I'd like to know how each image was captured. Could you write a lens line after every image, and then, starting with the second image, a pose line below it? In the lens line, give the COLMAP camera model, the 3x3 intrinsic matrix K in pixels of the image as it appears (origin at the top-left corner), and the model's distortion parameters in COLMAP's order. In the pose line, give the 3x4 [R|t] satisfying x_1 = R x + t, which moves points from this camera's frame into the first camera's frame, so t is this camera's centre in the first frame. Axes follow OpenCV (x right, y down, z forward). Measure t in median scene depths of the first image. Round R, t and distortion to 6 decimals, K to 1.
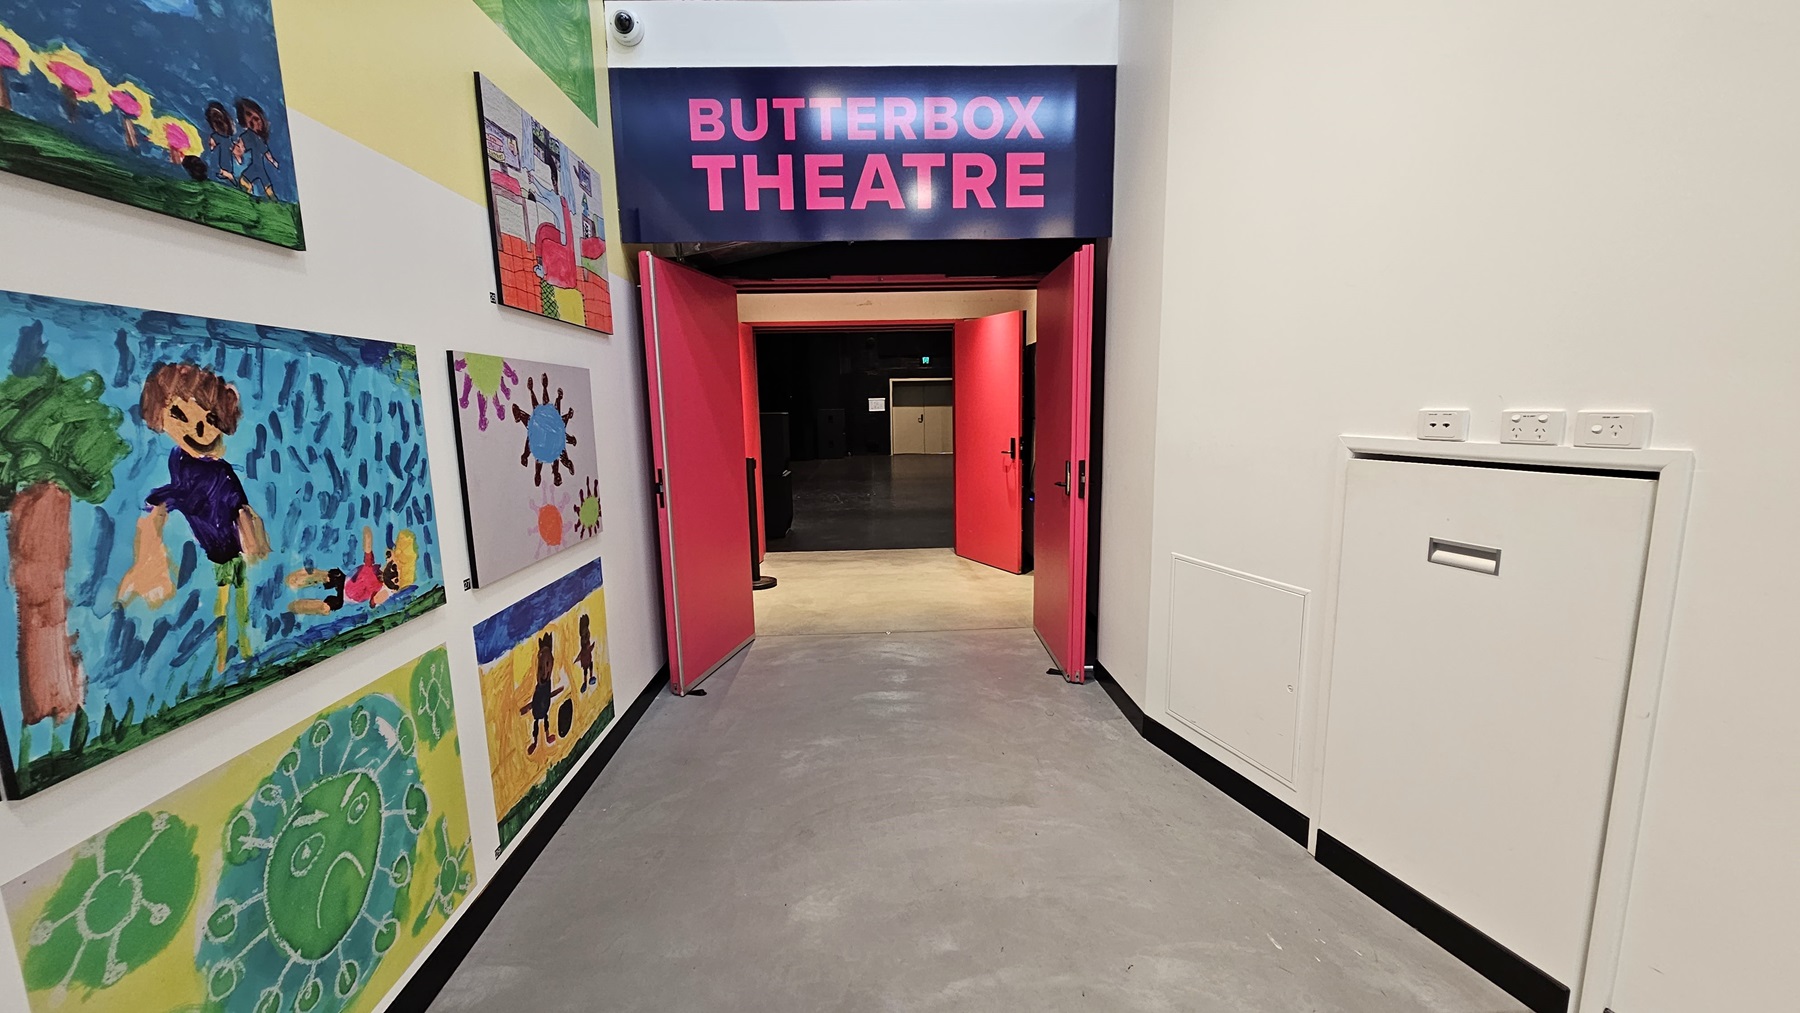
lens RADIAL K [[740.7, 0, 892.9], [0, 740.7, 526.6], [0, 0, 1]] dist [0.000264, 0.000479]
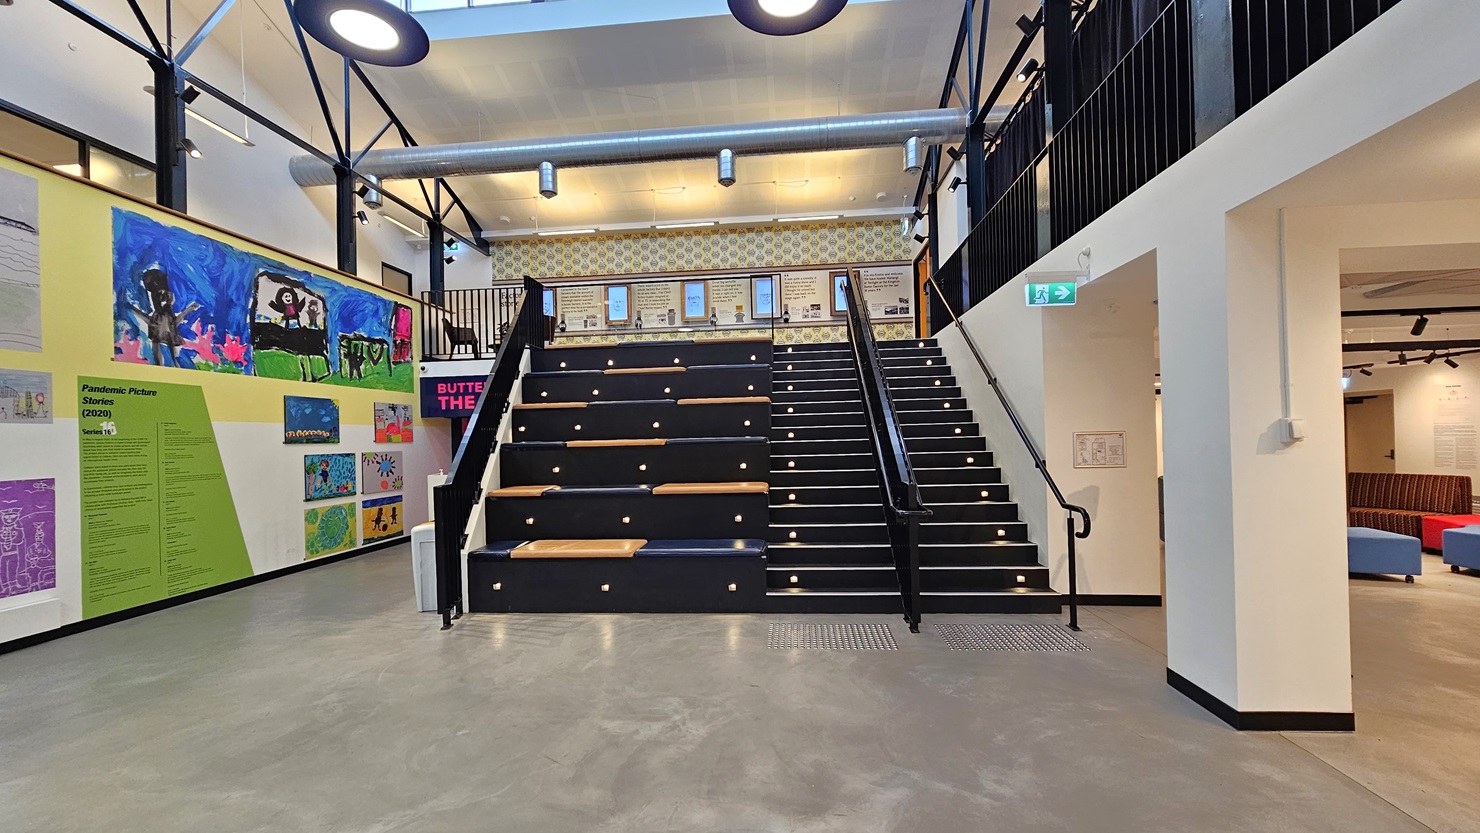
lens RADIAL K [[609.0, 0, 734.1], [0, 609.0, 433.0], [0, 0, 1]] dist [0.000264, 0.000479]
pose [[0.991854, -0.007009, -0.127187, 2.058504], [-0.013728, 0.986787, -0.161439, 0.244088], [0.126638, 0.161870, 0.978653, -2.366838]]
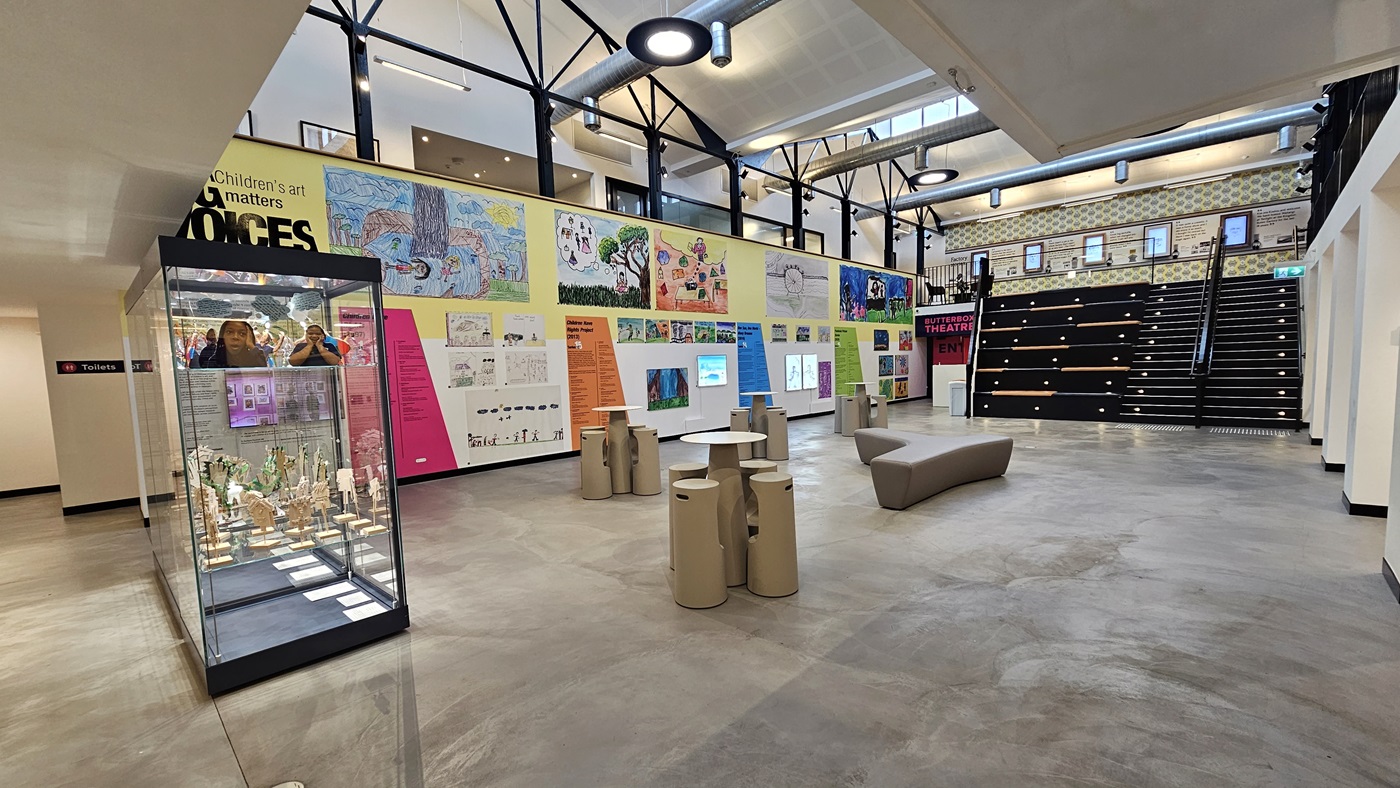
lens RADIAL K [[574.9, 0, 702.2], [0, 574.9, 411.2], [0, 0, 1]] dist [0.000117, 0.000017]
pose [[0.702928, 0.056296, -0.709030, 2.754008], [-0.093682, 0.995506, -0.013833, 0.777832], [0.705065, 0.076147, 0.705043, -5.499444]]
